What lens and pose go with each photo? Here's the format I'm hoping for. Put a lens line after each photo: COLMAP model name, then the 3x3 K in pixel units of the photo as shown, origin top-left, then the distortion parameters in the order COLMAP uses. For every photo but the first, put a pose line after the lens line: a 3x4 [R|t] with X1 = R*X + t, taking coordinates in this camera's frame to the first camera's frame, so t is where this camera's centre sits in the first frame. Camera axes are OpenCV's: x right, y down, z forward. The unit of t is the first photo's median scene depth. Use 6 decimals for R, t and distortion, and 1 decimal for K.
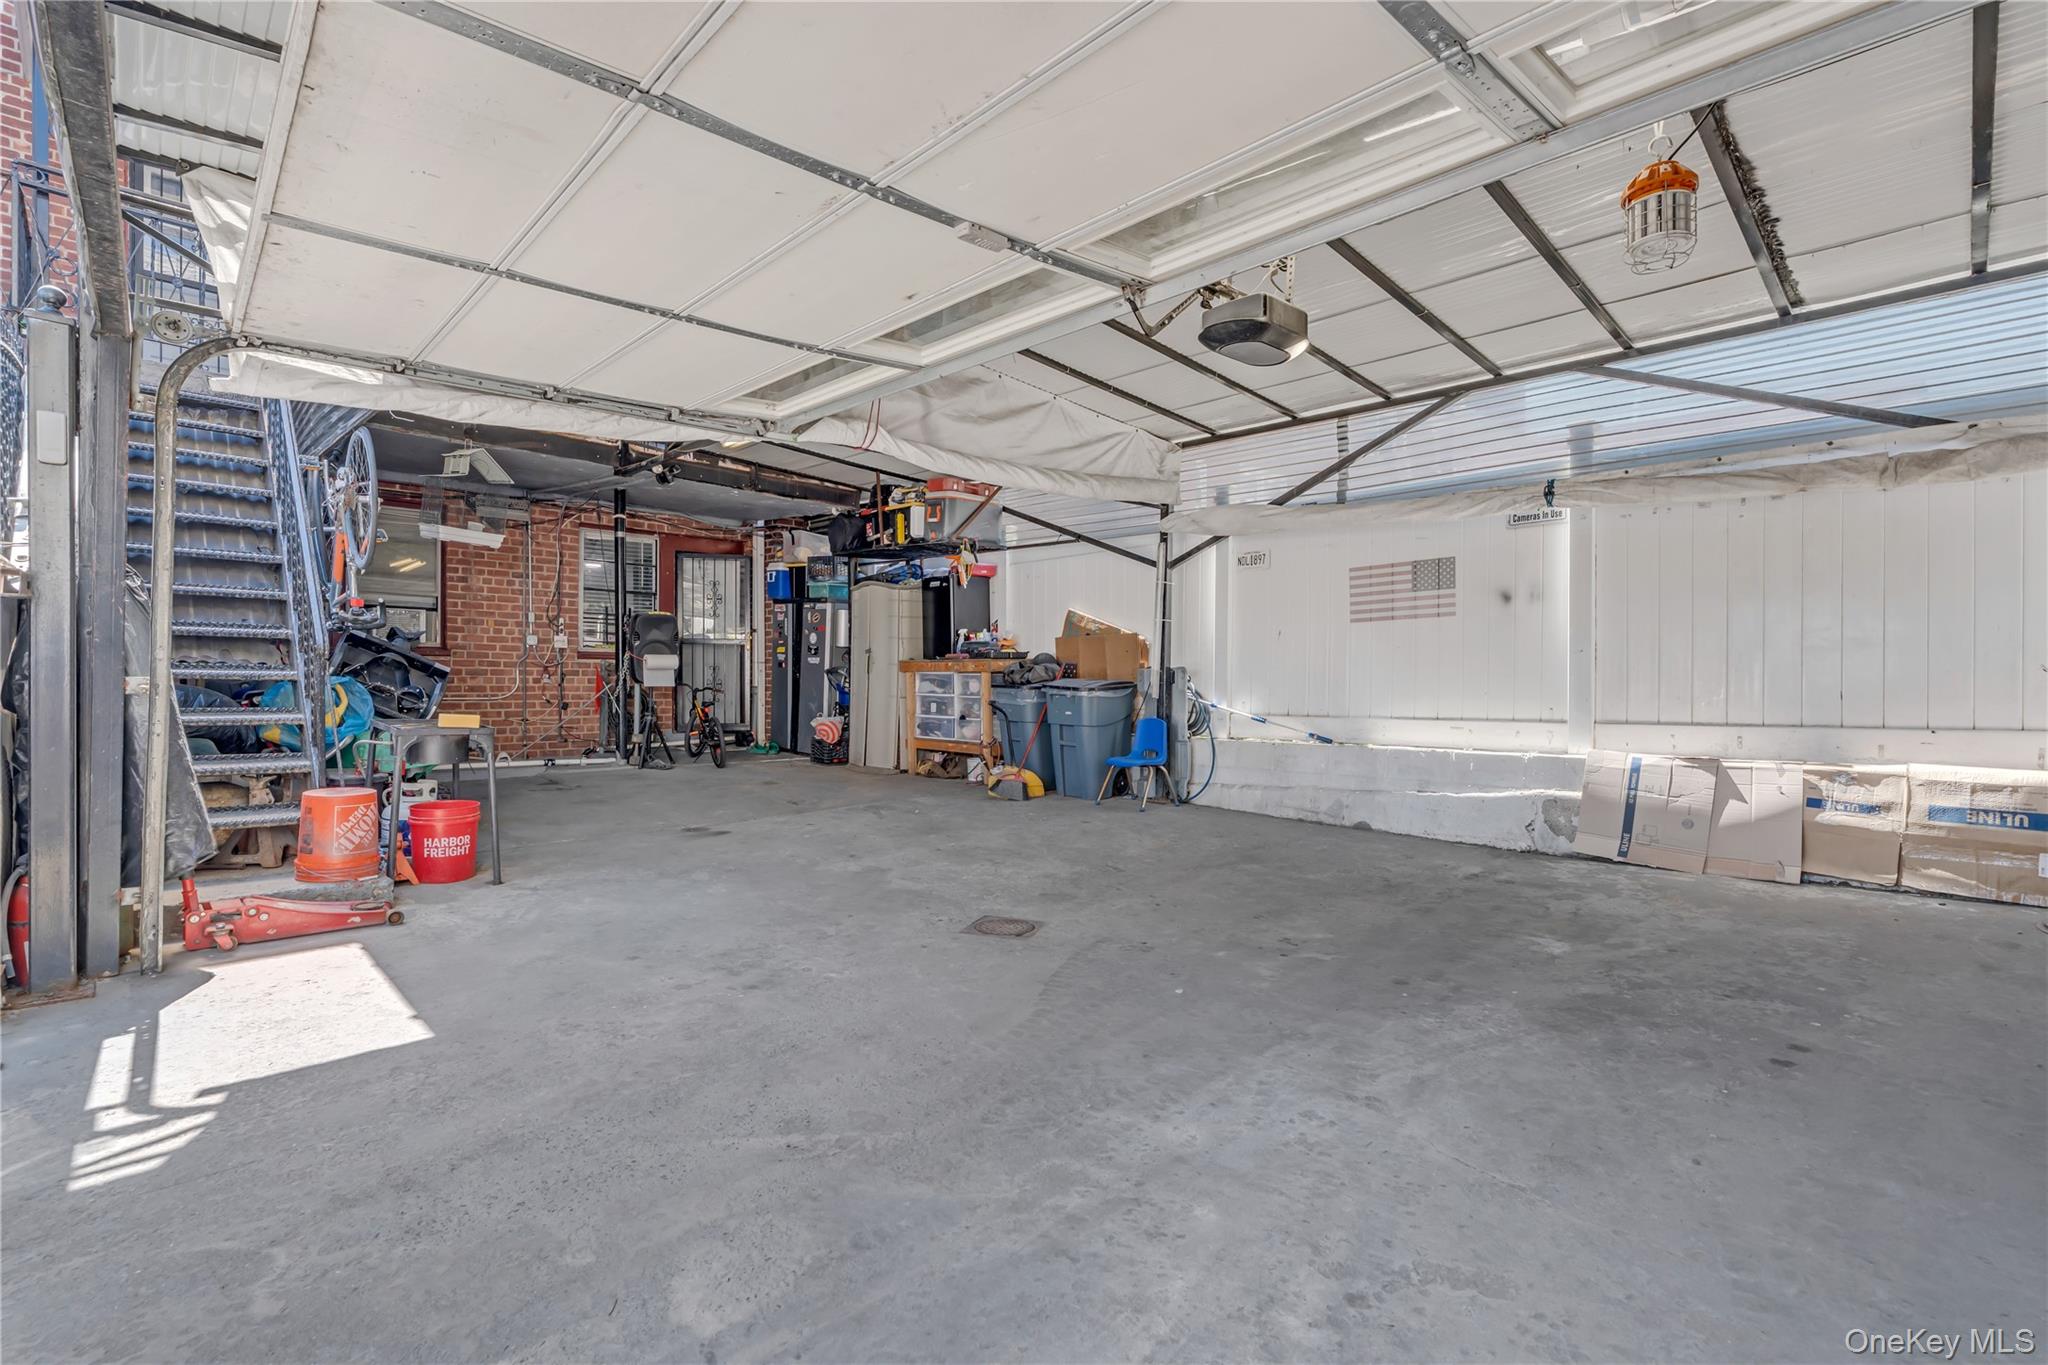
lens RADIAL K [[922.2, 0, 1026.4], [0, 922.2, 682.7], [0, 0, 1]] dist [-0.007795, 0.002016]
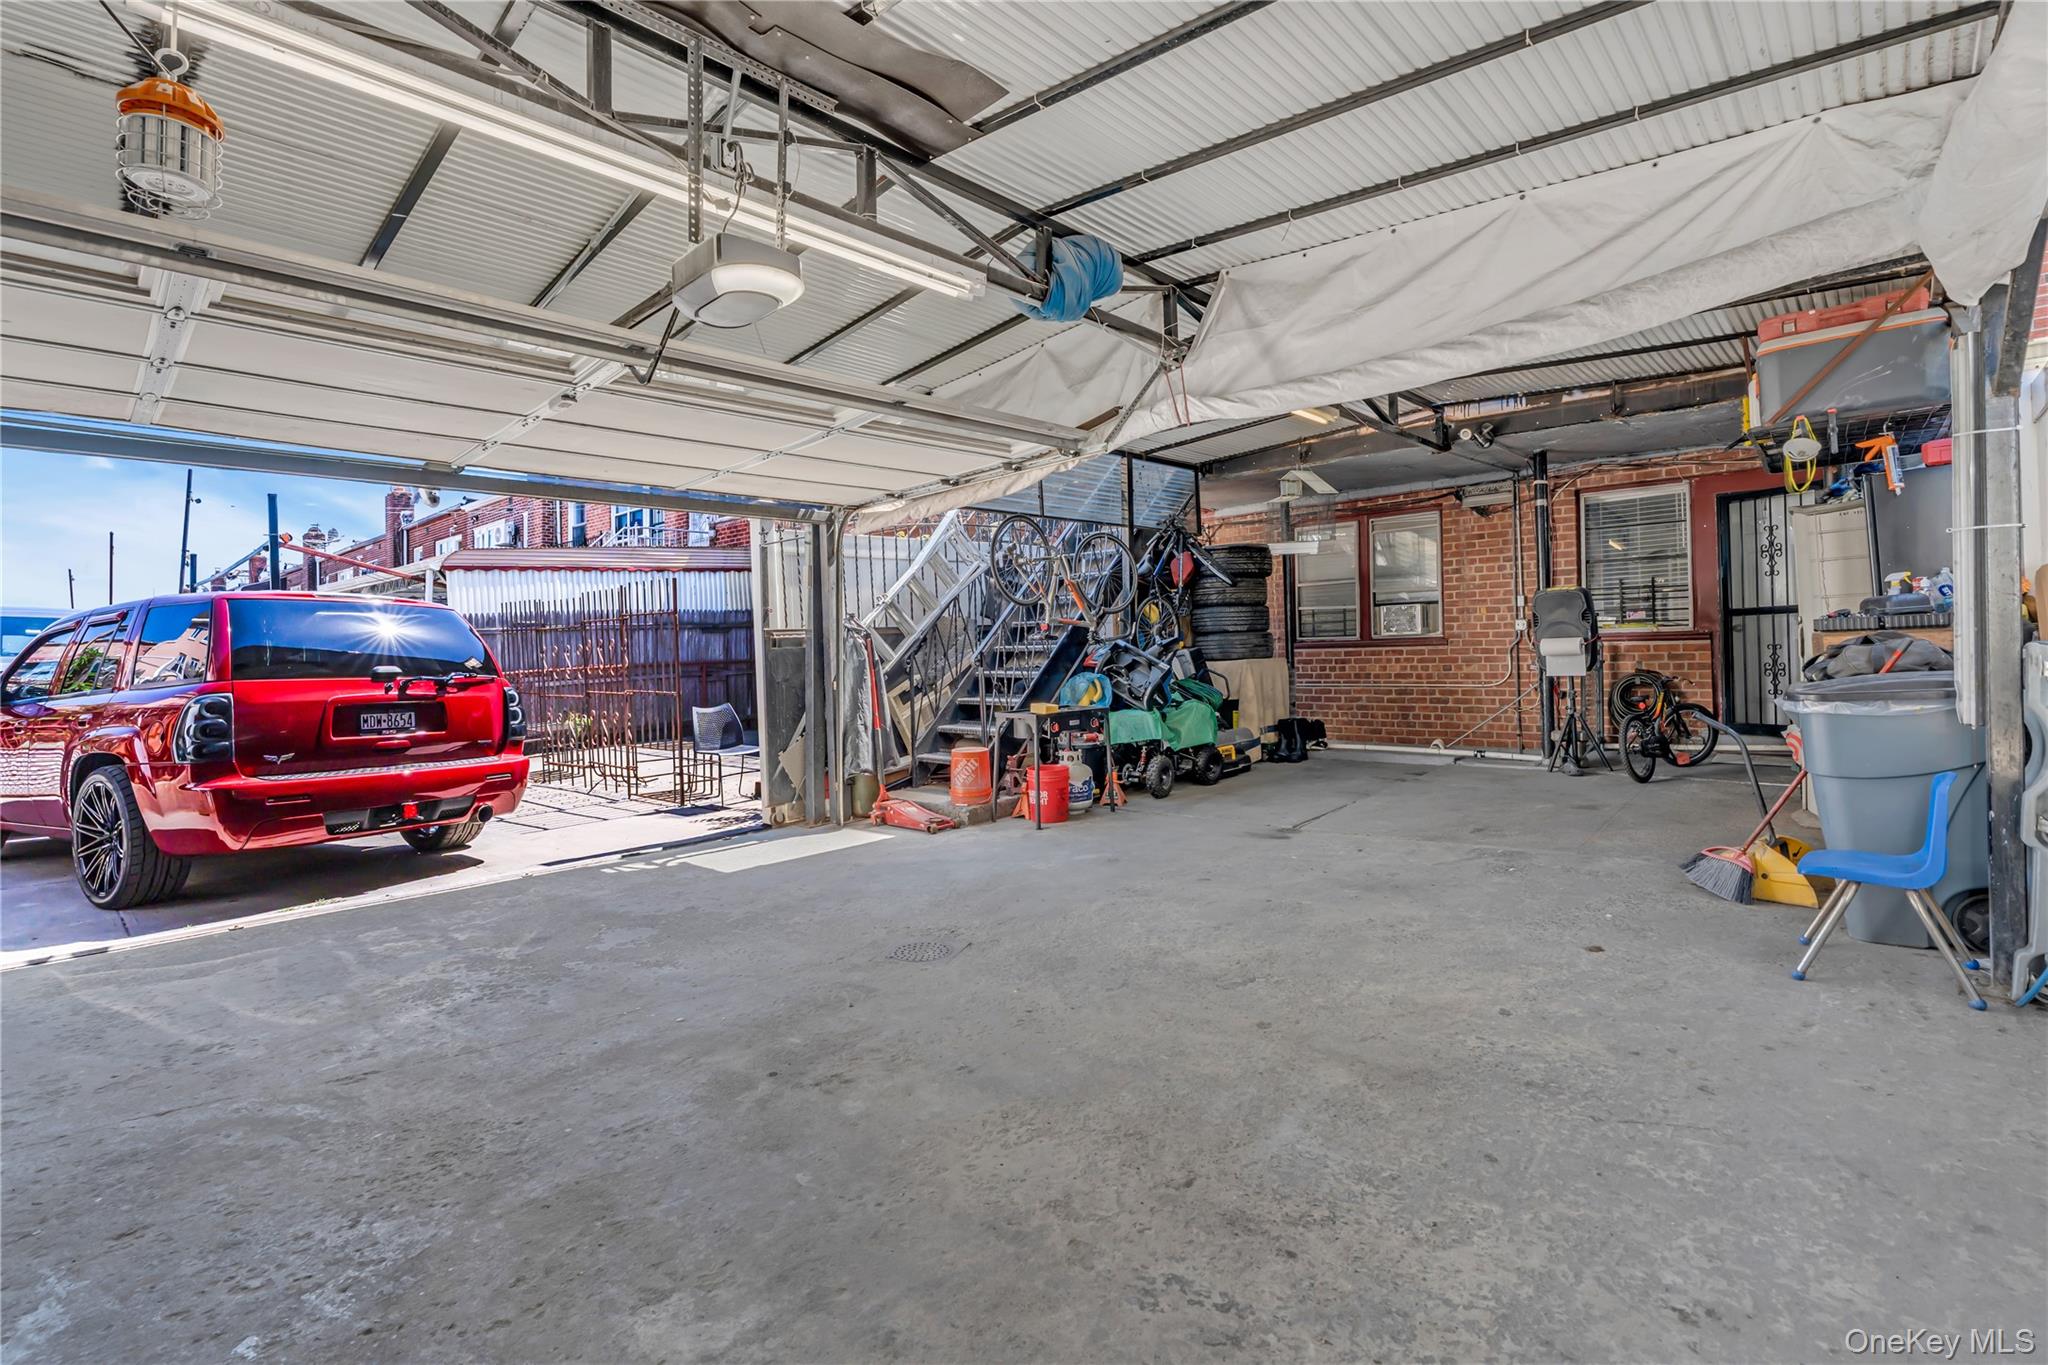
lens RADIAL K [[922.2, 0, 1028.2], [0, 922.2, 663.9], [0, 0, 1]] dist [-0.007795, 0.002016]
pose [[0.072916, -0.001209, -0.997337, 0.386856], [0.013657, 0.999907, -0.000213, -0.013086], [0.997245, -0.013605, 0.072926, 0.430673]]
